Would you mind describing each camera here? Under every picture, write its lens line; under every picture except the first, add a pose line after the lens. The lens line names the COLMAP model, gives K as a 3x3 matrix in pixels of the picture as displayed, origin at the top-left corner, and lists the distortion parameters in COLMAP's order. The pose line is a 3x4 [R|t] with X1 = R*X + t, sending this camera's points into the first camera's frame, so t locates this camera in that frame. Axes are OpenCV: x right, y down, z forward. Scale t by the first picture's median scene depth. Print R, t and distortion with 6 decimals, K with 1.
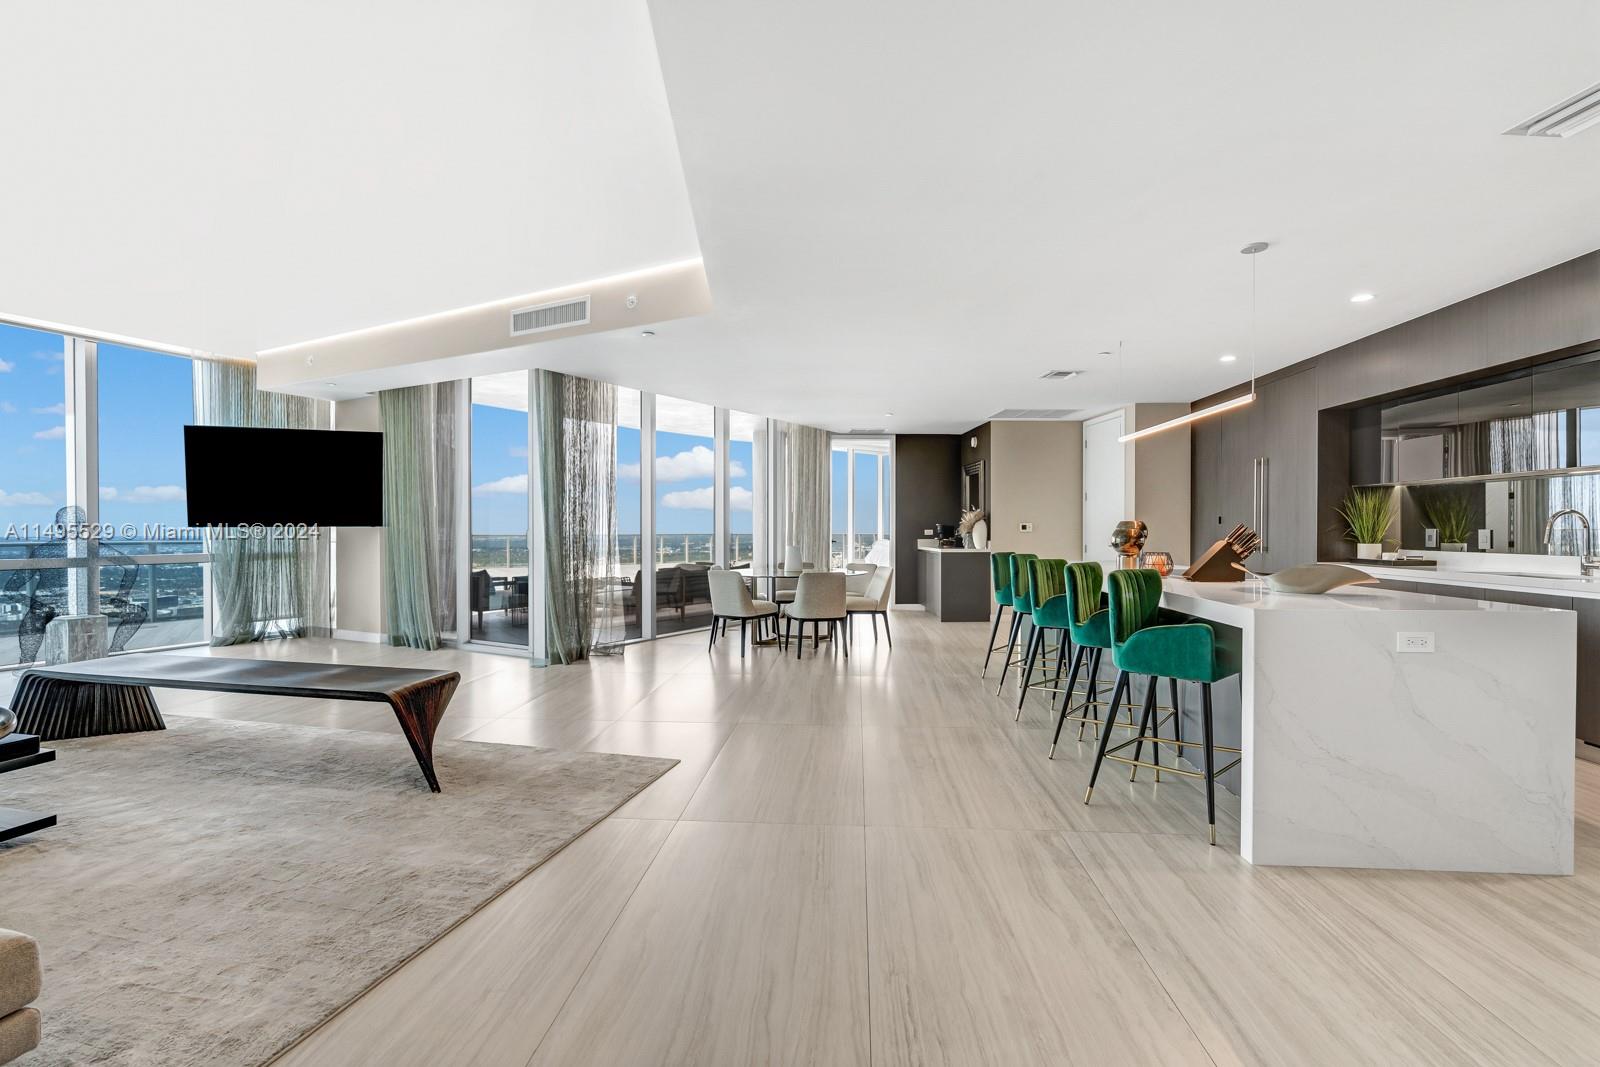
lens RADIAL K [[722.5, 0, 800.0], [0, 722.5, 533.5], [0, 0, 1]] dist [-0.000991, -0.000580]
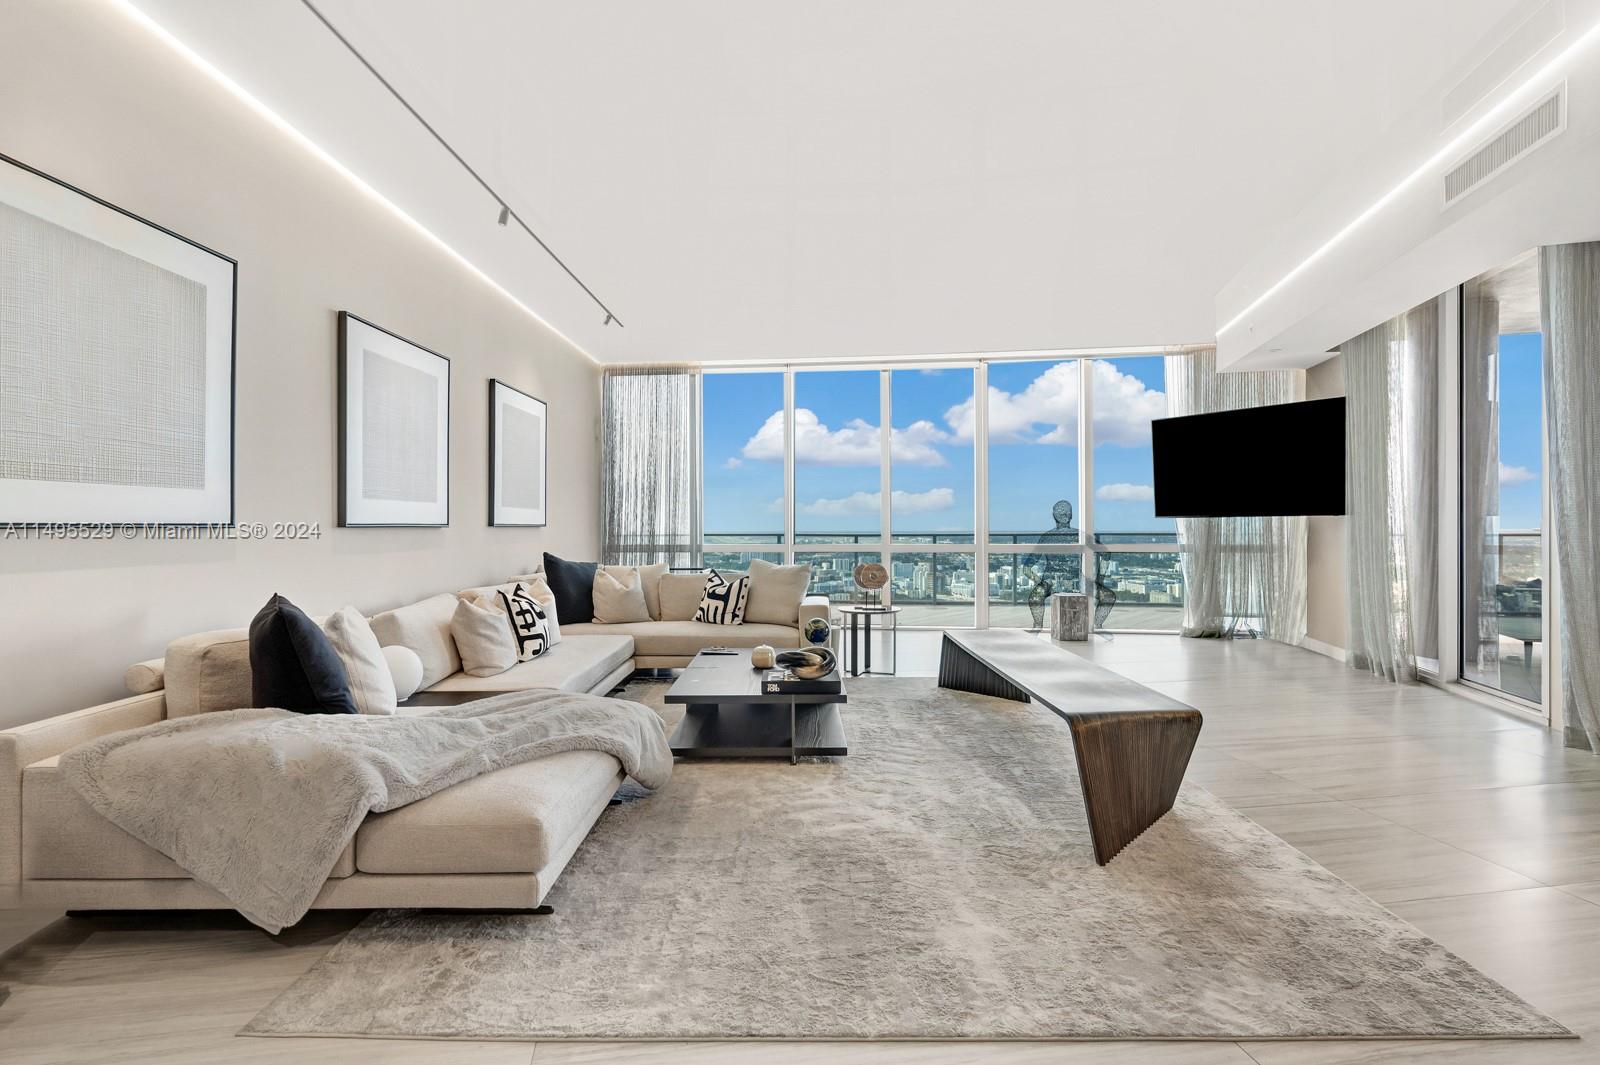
lens RADIAL K [[764.0, 0, 800.5], [0, 764.0, 524.0], [0, 0, 1]] dist [0.001997, 0.000362]
pose [[0.264141, -0.002704, -0.964480, 0.087404], [-0.001809, 0.999993, -0.003299, 0.004695], [0.964482, 0.002617, 0.264134, 0.239080]]
